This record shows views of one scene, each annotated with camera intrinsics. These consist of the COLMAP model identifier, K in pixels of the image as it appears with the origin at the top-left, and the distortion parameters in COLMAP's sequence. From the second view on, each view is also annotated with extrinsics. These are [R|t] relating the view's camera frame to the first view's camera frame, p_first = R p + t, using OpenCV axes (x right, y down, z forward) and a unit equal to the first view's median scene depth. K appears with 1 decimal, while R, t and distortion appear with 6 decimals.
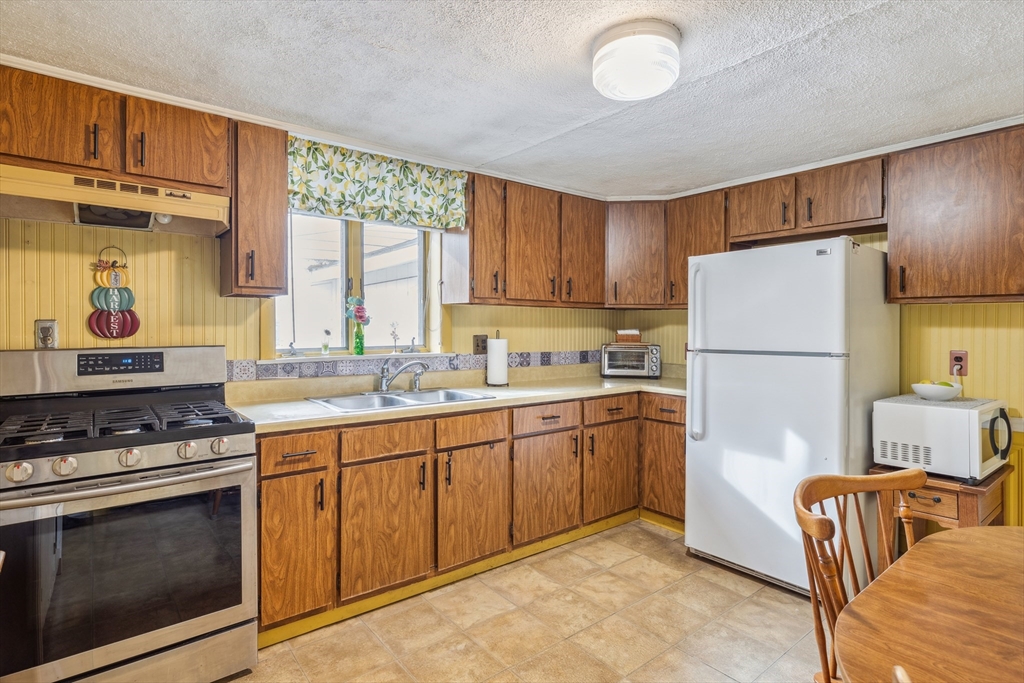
lens RADIAL K [[523.2, 0, 512.4], [0, 523.2, 329.0], [0, 0, 1]] dist [-0.000002, 0.000017]
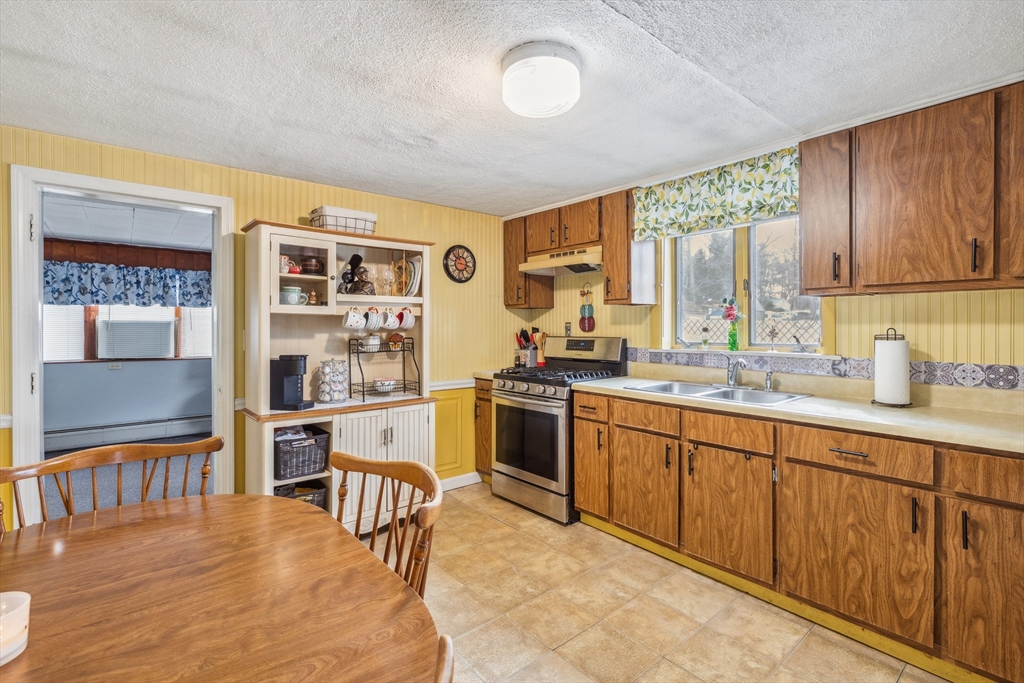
lens RADIAL K [[475.4, 0, 509.9], [0, 475.4, 329.6], [0, 0, 1]] dist [-0.000719, 0.000009]
pose [[0.014105, 0.004936, -0.999888, 0.782141], [-0.000226, 0.999988, 0.004933, 0.000969], [0.999900, 0.000156, 0.014106, 0.588630]]
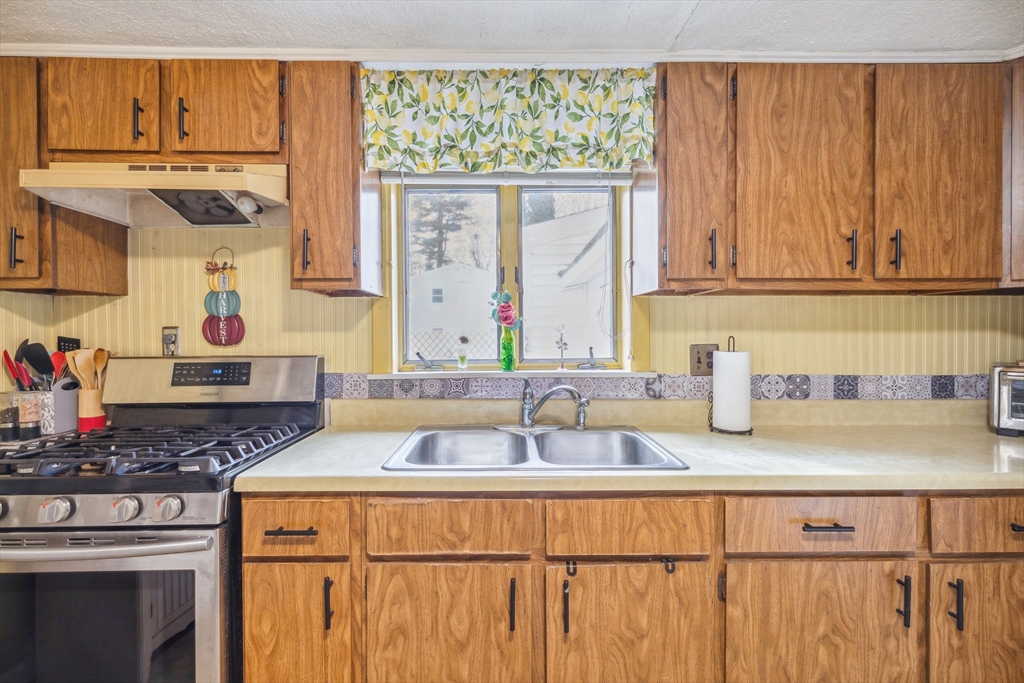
lens RADIAL K [[443.4, 0, 510.0], [0, 443.4, 337.6], [0, 0, 1]] dist [-0.000075, -0.000306]
pose [[0.789425, -0.000940, -0.613846, 0.101816], [0.002720, 0.999994, 0.001967, 0.002410], [0.613841, -0.003223, 0.789423, 0.580818]]
